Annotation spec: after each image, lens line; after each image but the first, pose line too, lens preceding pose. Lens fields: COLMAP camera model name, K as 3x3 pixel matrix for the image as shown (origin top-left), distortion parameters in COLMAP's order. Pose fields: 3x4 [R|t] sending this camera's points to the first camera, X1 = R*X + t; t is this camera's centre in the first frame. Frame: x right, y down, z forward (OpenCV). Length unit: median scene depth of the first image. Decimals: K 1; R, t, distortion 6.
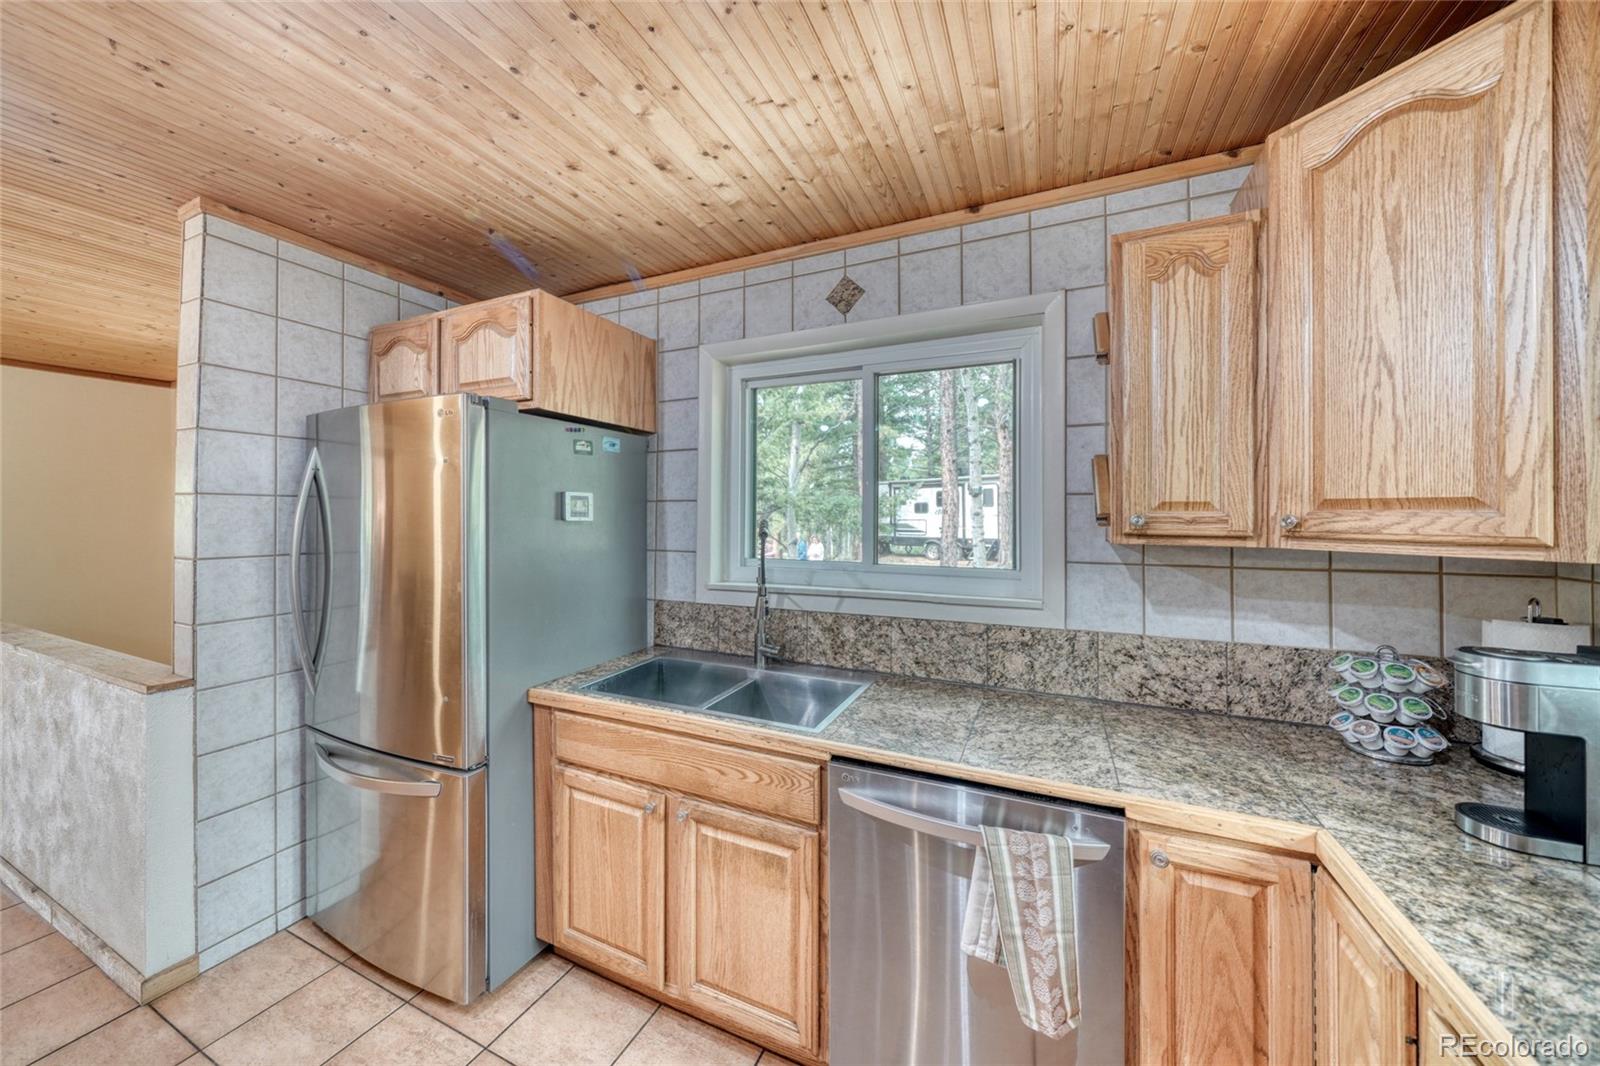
lens RADIAL K [[570.4, 0, 774.2], [0, 570.4, 512.8], [0, 0, 1]] dist [-0.002470, -0.000235]
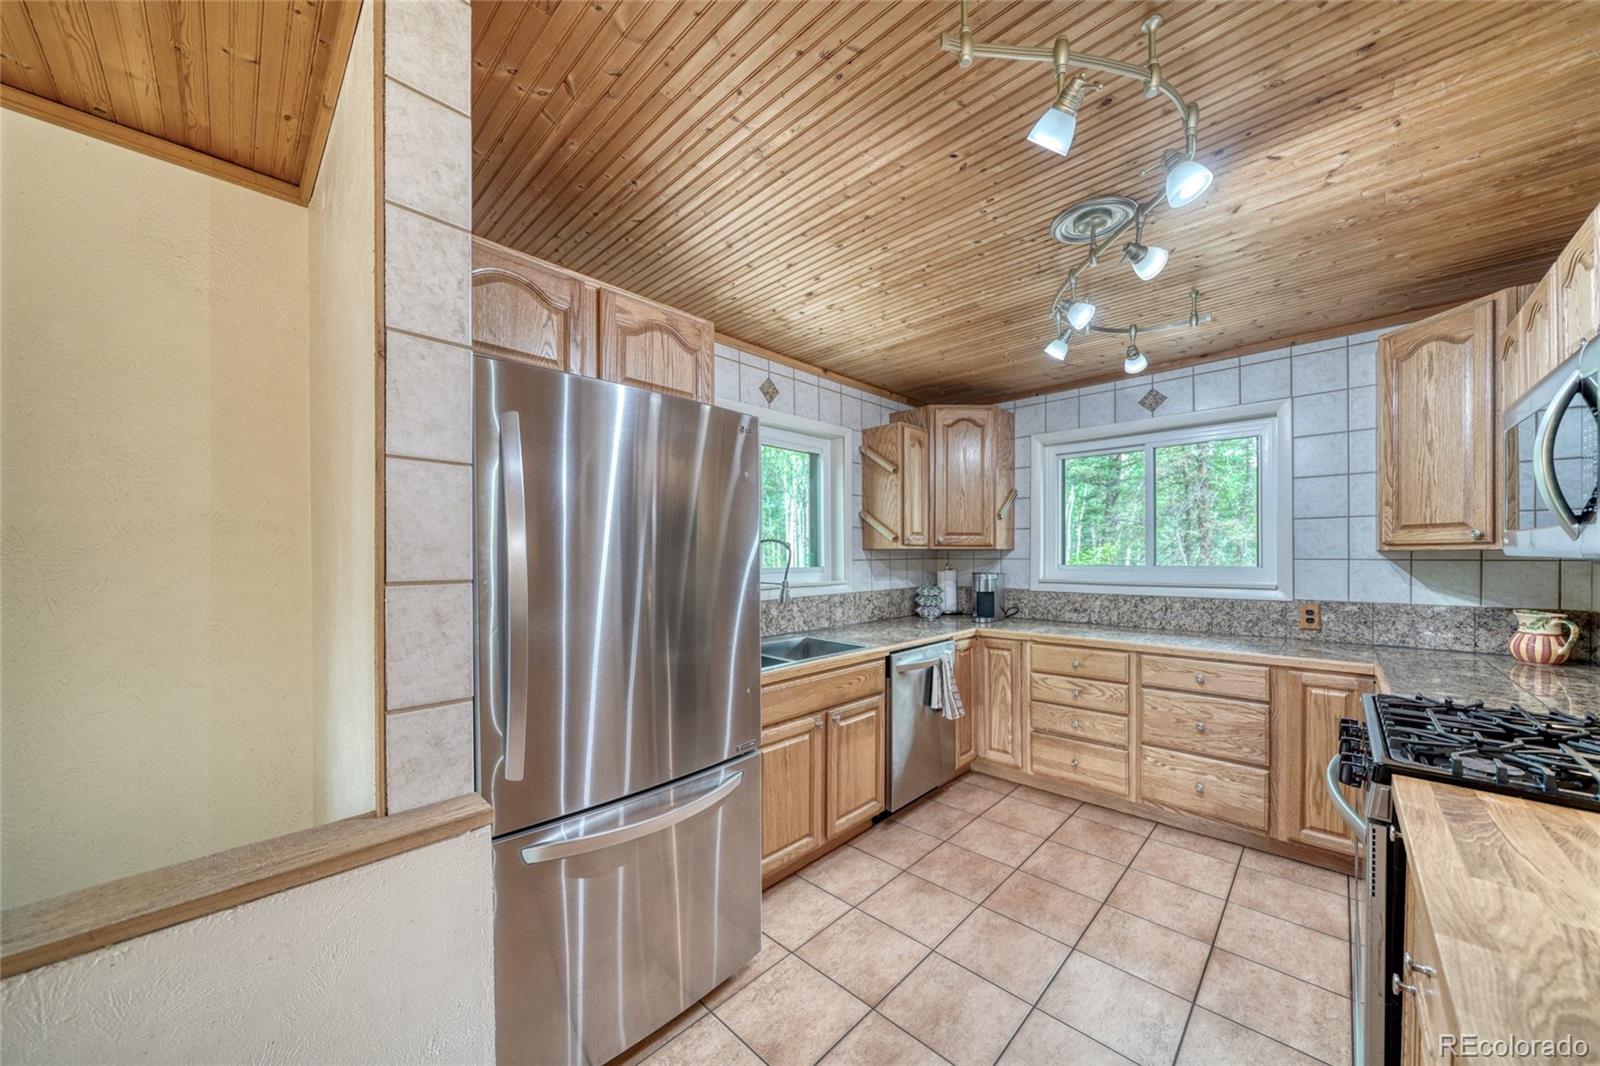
lens RADIAL K [[570.4, 0, 786.0], [0, 570.4, 556.1], [0, 0, 1]] dist [-0.002470, -0.000235]
pose [[0.325583, -0.005222, 0.945499, -1.566336], [0.000413, 0.999985, 0.005381, 0.060972], [-0.945513, -0.001362, 0.325580, 0.561587]]
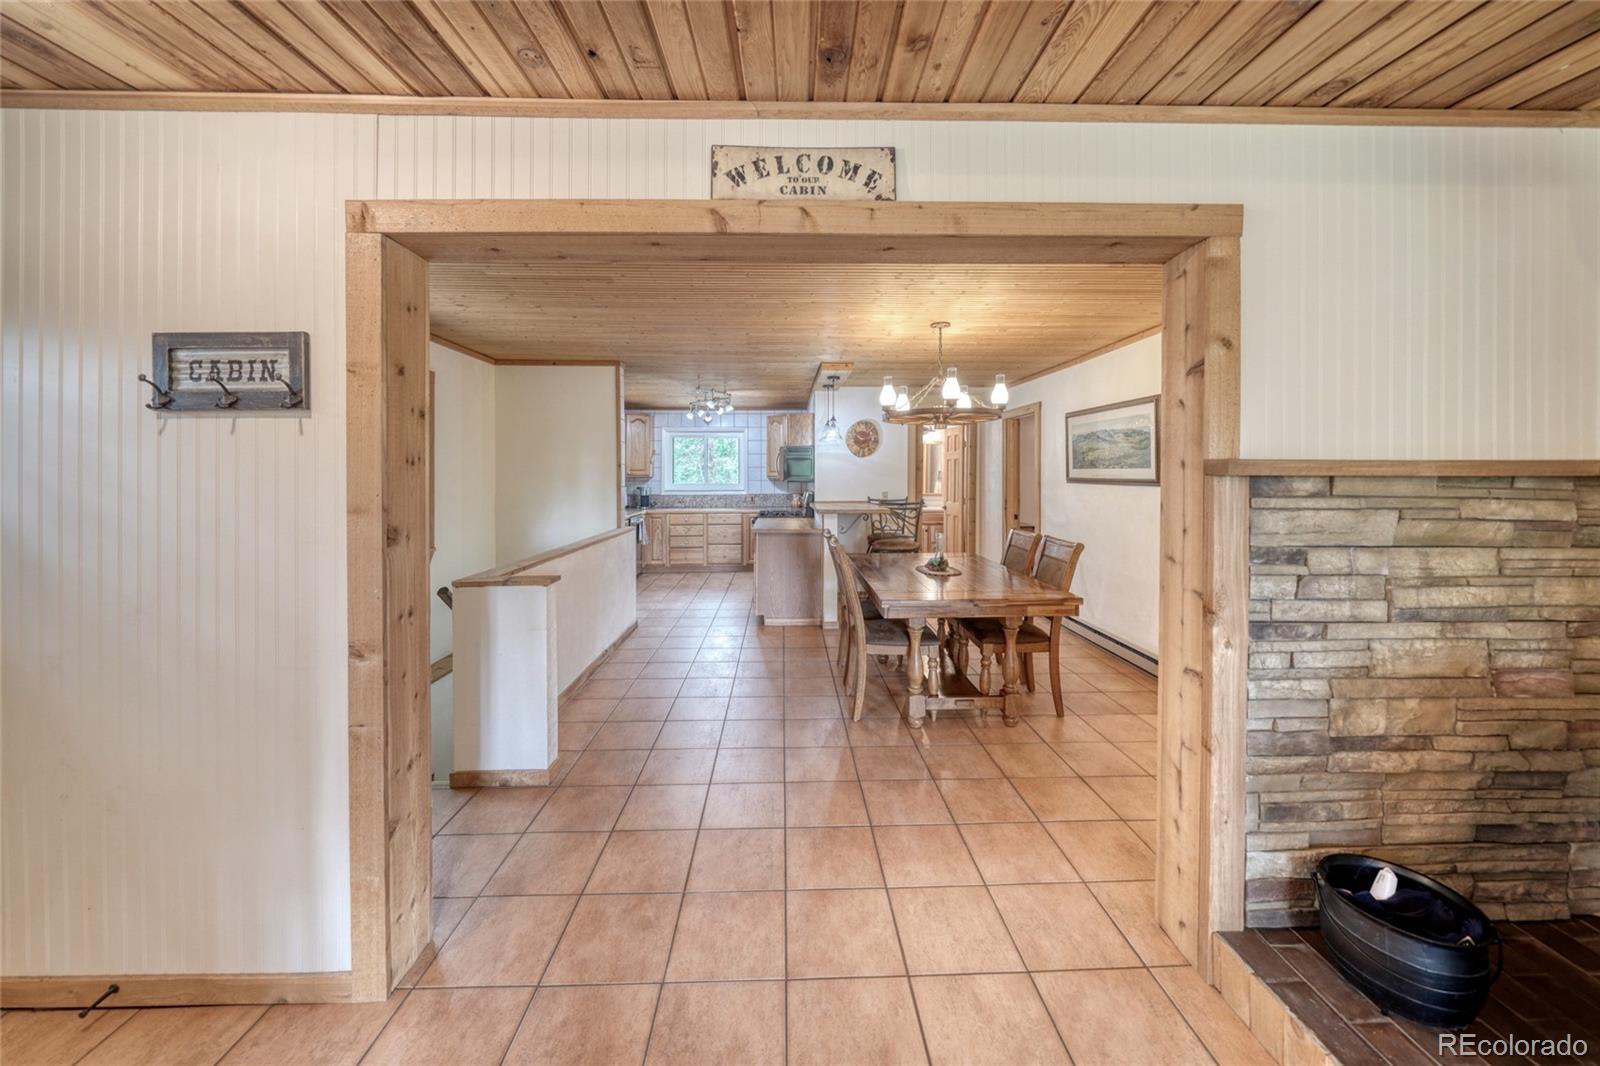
lens RADIAL K [[570.4, 0, 799.1], [0, 570.4, 474.7], [0, 0, 1]] dist [-0.002470, -0.000235]
pose [[-0.463510, -0.005226, 0.886076, -4.245855], [-0.003805, 0.999985, 0.003907, 0.006120], [-0.886083, -0.001560, -0.463523, 1.658840]]
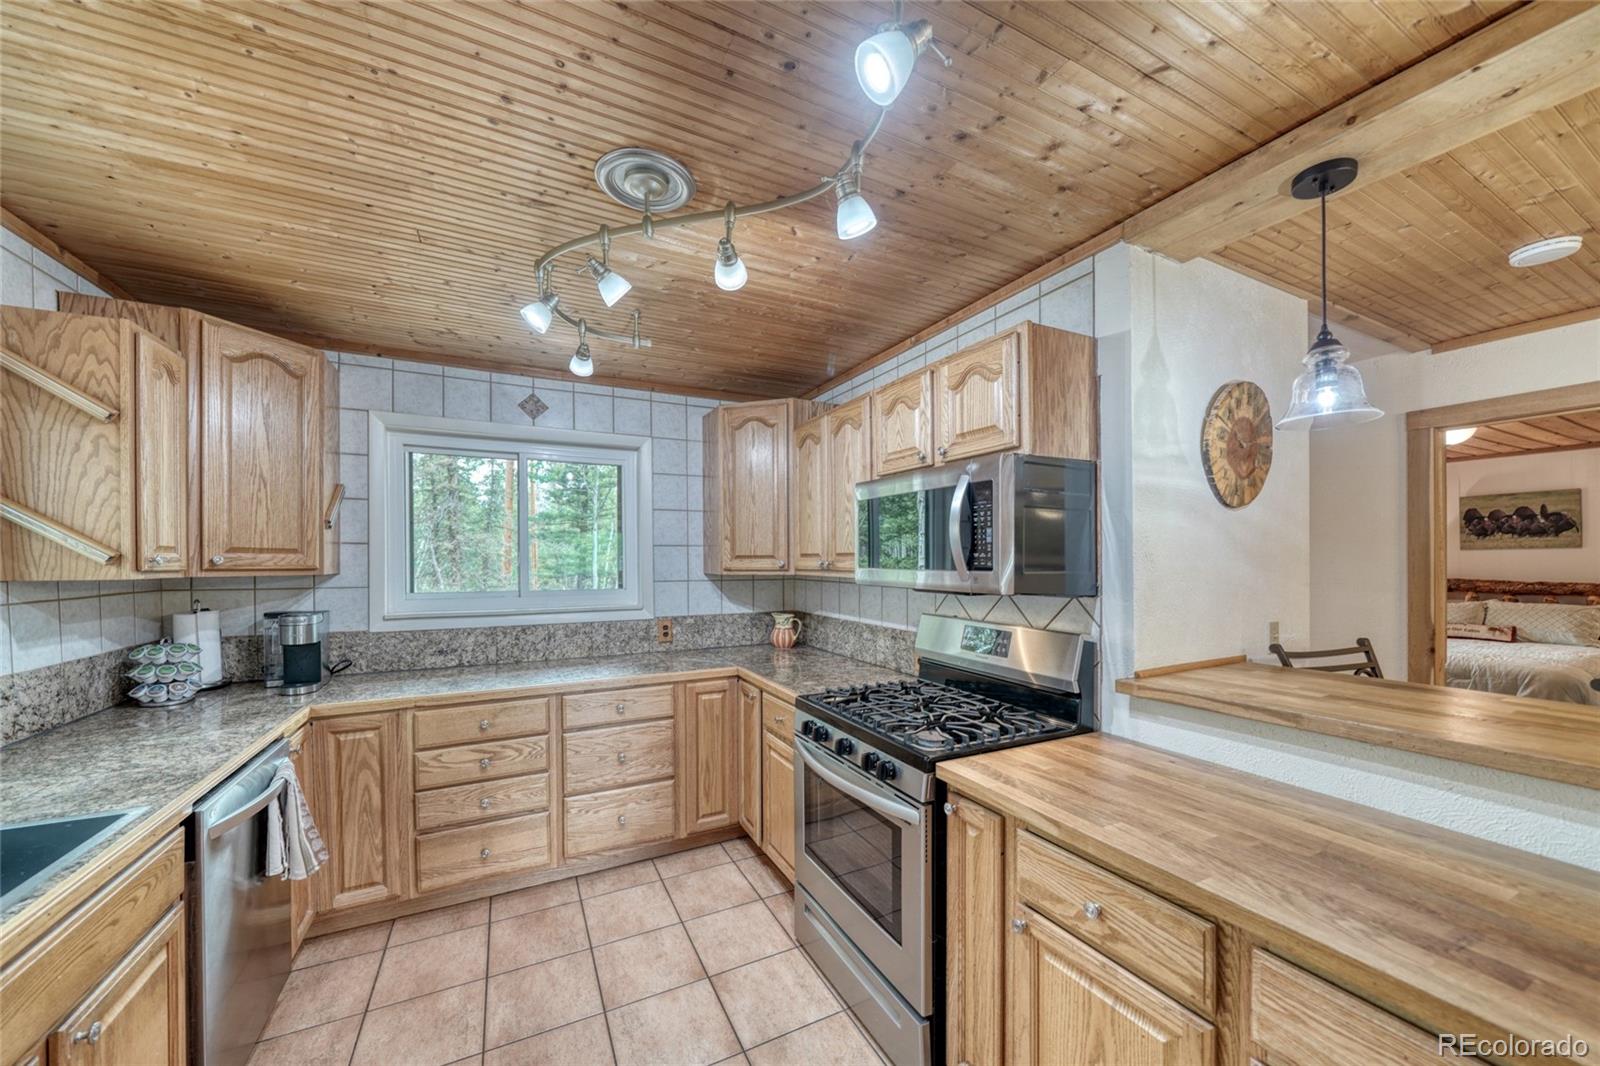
lens RADIAL K [[589.3, 0, 815.6], [0, 589.3, 562.1], [0, 0, 1]] dist [-0.007096, 0.000312]
pose [[-0.805569, -0.003445, 0.592492, -1.075544], [-0.002477, 0.999994, 0.002448, 0.009301], [-0.592497, 0.000504, -0.805572, 0.952917]]
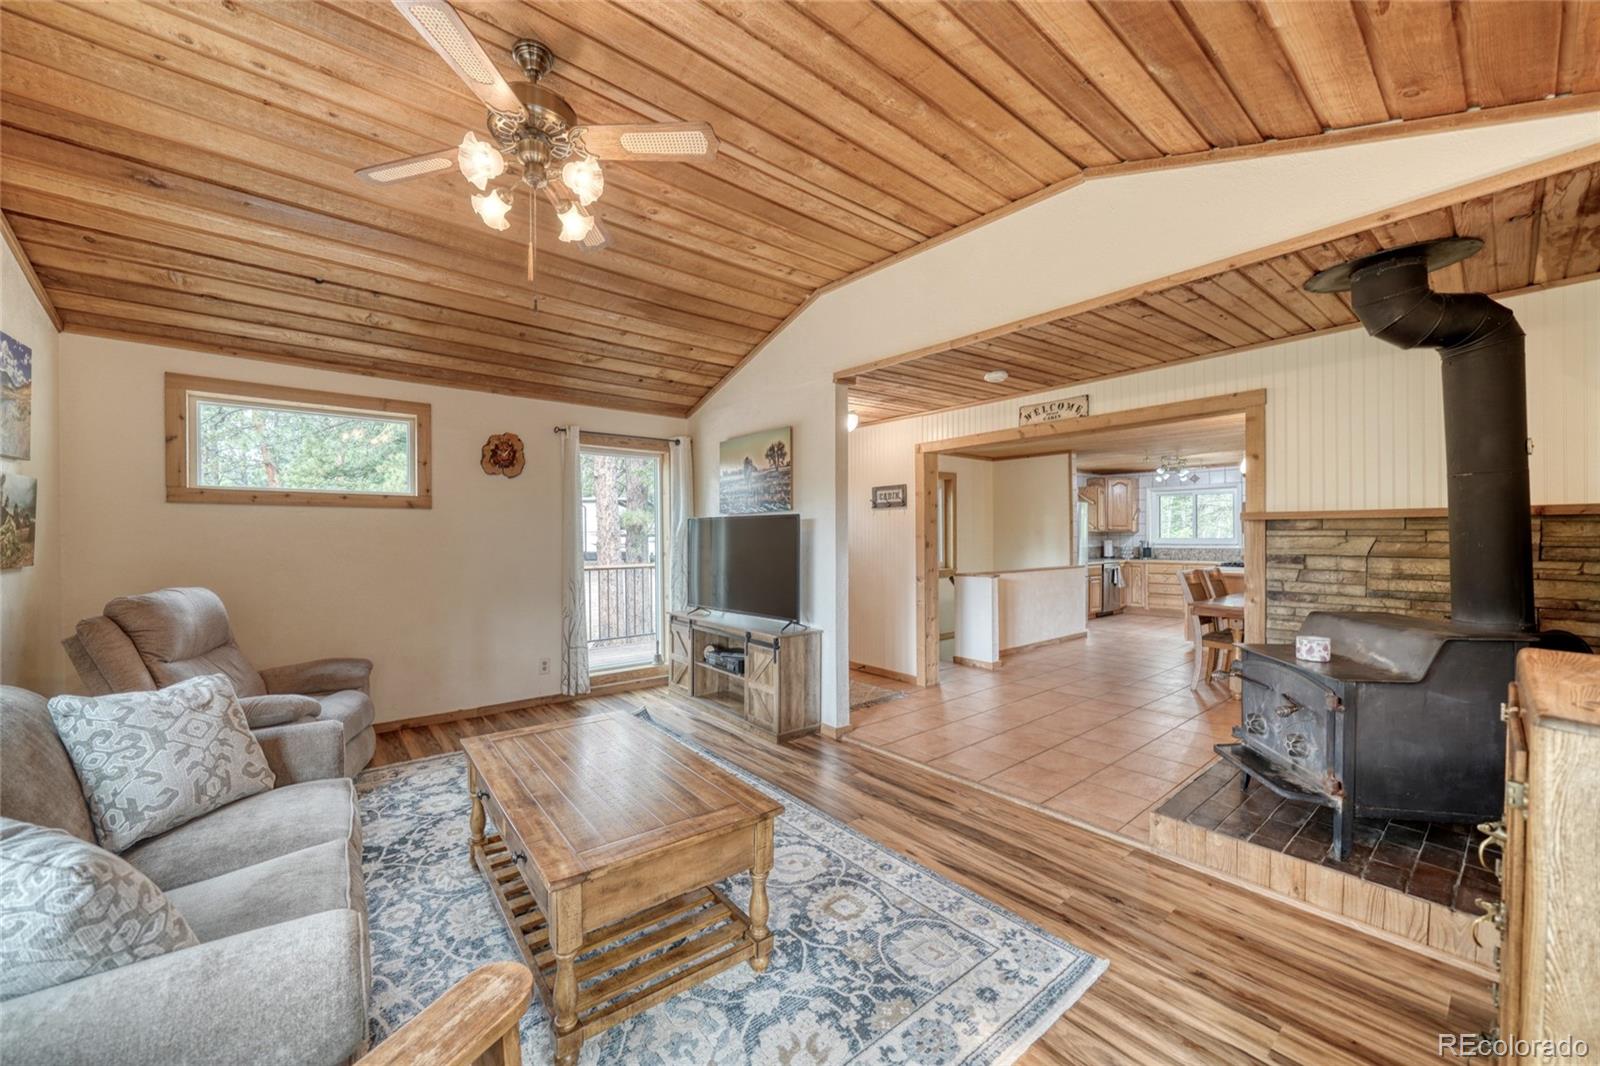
lens RADIAL K [[589.3, 0, 755.1], [0, 589.3, 537.4], [0, 0, 1]] dist [-0.007096, 0.000312]
pose [[0.449785, -0.008795, 0.893094, -6.233632], [0.003079, 0.999961, 0.008296, 0.044401], [-0.893132, -0.000982, 0.449794, 1.242875]]
